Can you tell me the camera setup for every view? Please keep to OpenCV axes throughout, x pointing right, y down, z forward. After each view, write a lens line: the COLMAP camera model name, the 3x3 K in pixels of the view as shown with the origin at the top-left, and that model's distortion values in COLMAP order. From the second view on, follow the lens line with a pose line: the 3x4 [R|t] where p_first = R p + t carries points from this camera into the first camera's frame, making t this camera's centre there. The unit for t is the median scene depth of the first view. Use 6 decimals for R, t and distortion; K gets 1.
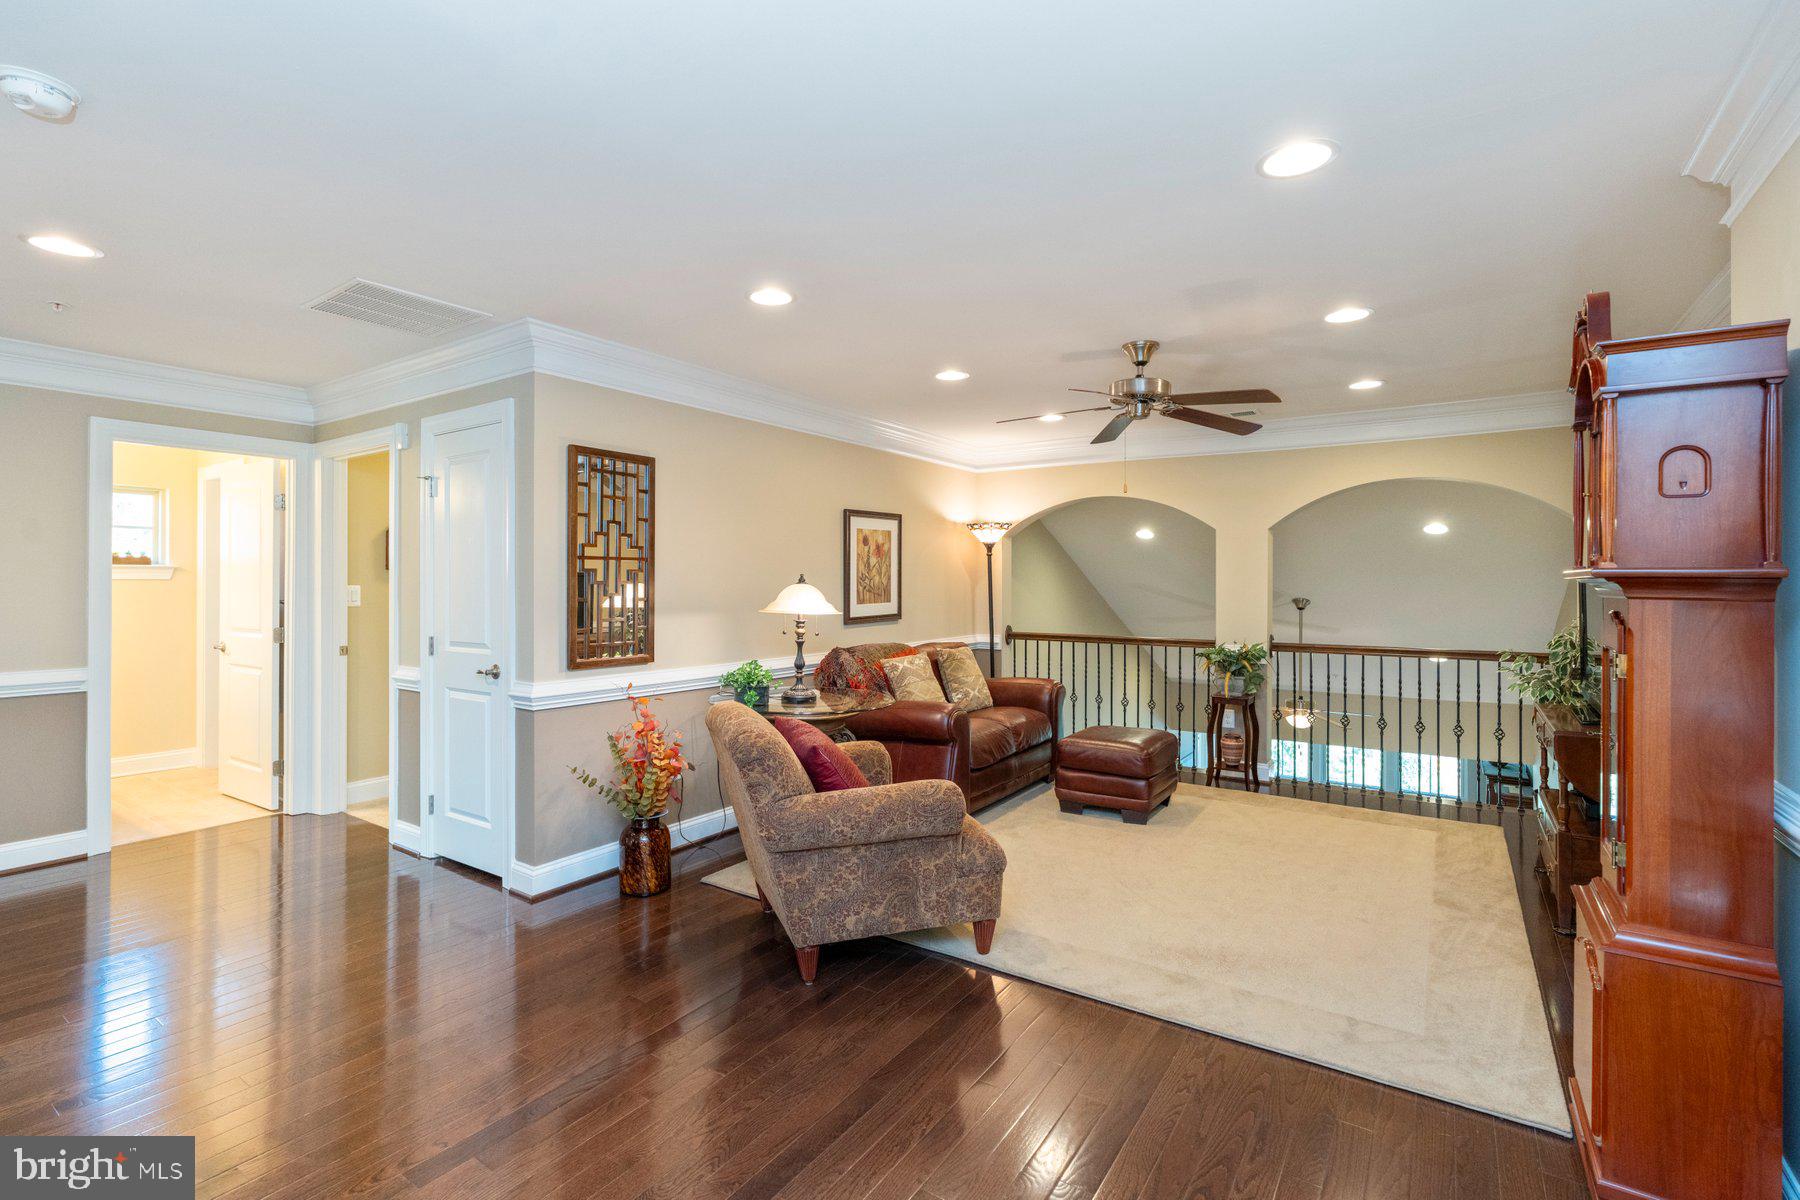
lens RADIAL K [[813.6, 0, 903.7], [0, 813.6, 586.0], [0, 0, 1]] dist [-0.001664, 0.000612]
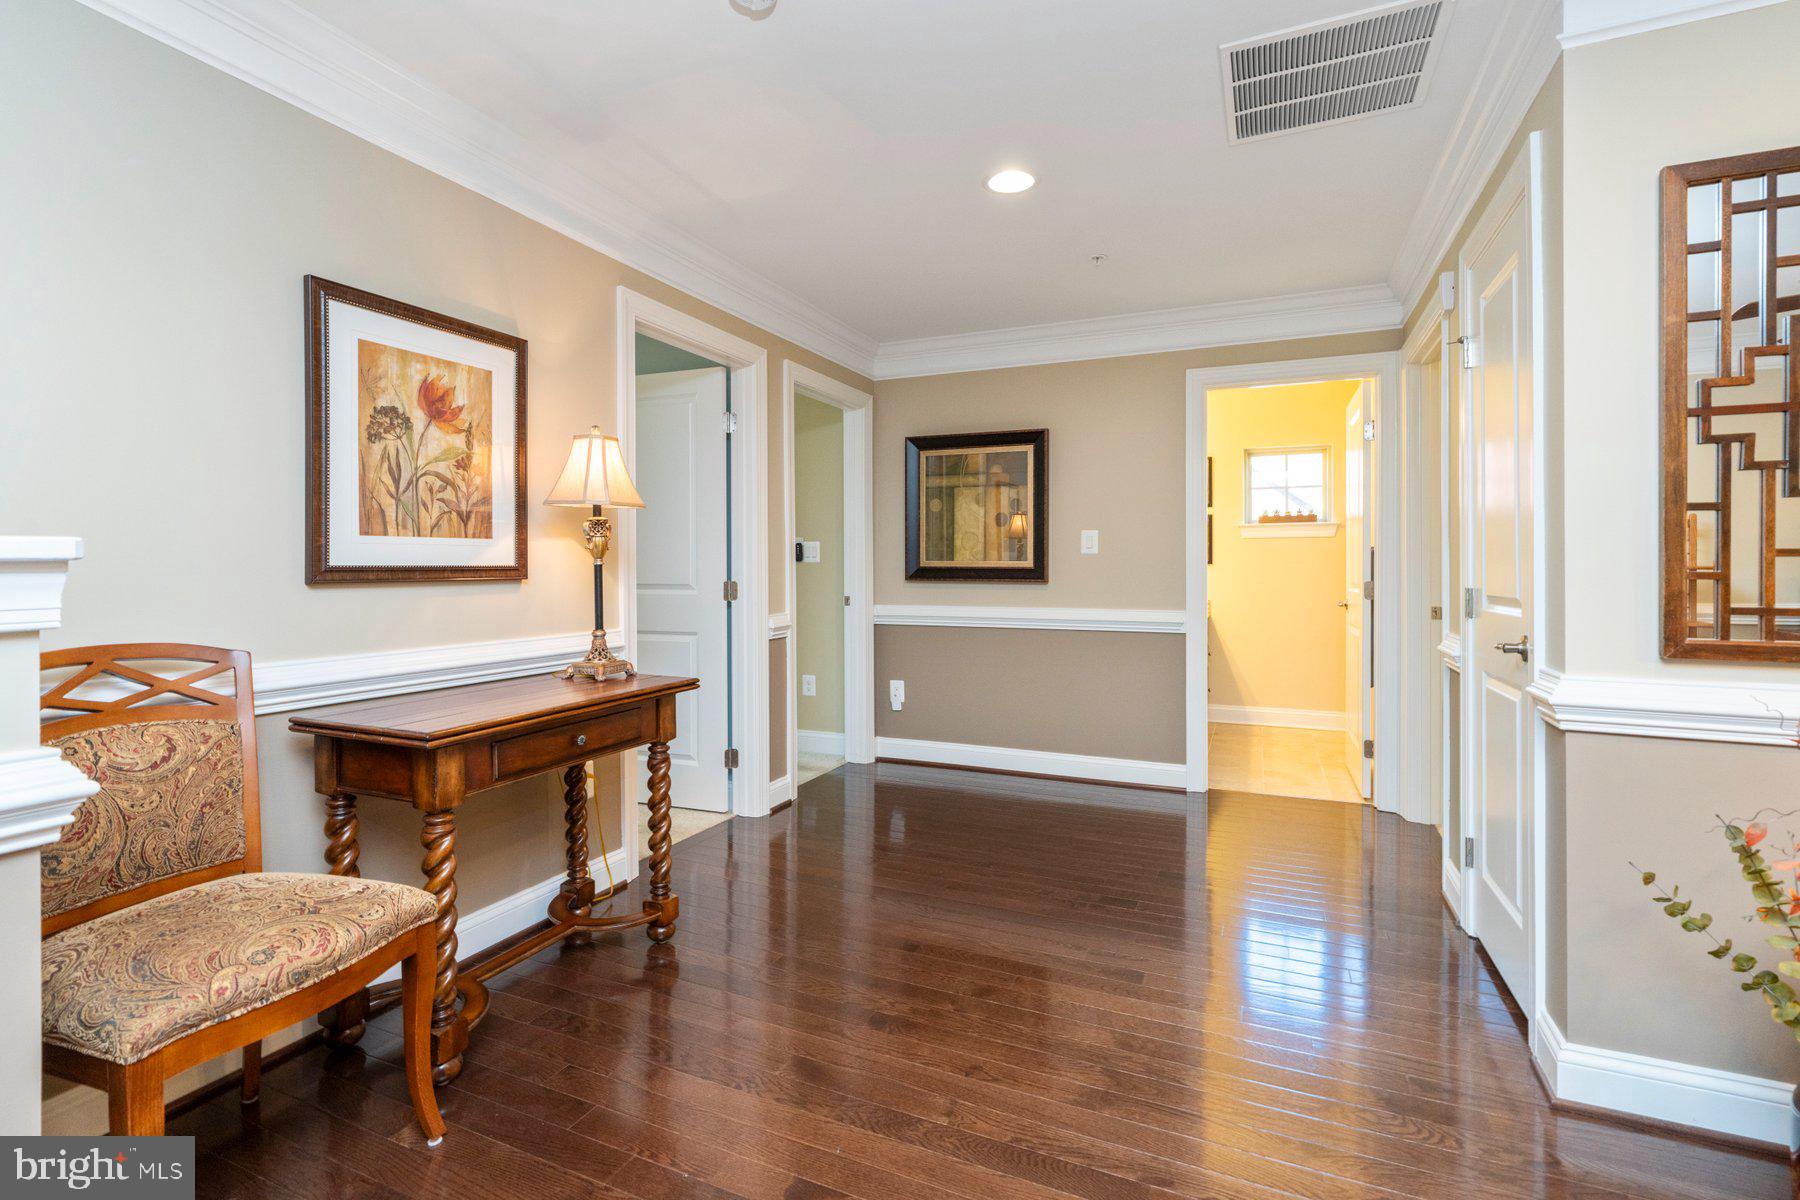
lens RADIAL K [[813.6, 0, 926.7], [0, 813.6, 576.3], [0, 0, 1]] dist [-0.001664, 0.000612]
pose [[0.180517, 0.002663, -0.983568, -0.030875], [0.002461, 0.999992, 0.003160, 0.052256], [0.983569, -0.002991, 0.180509, 0.489371]]
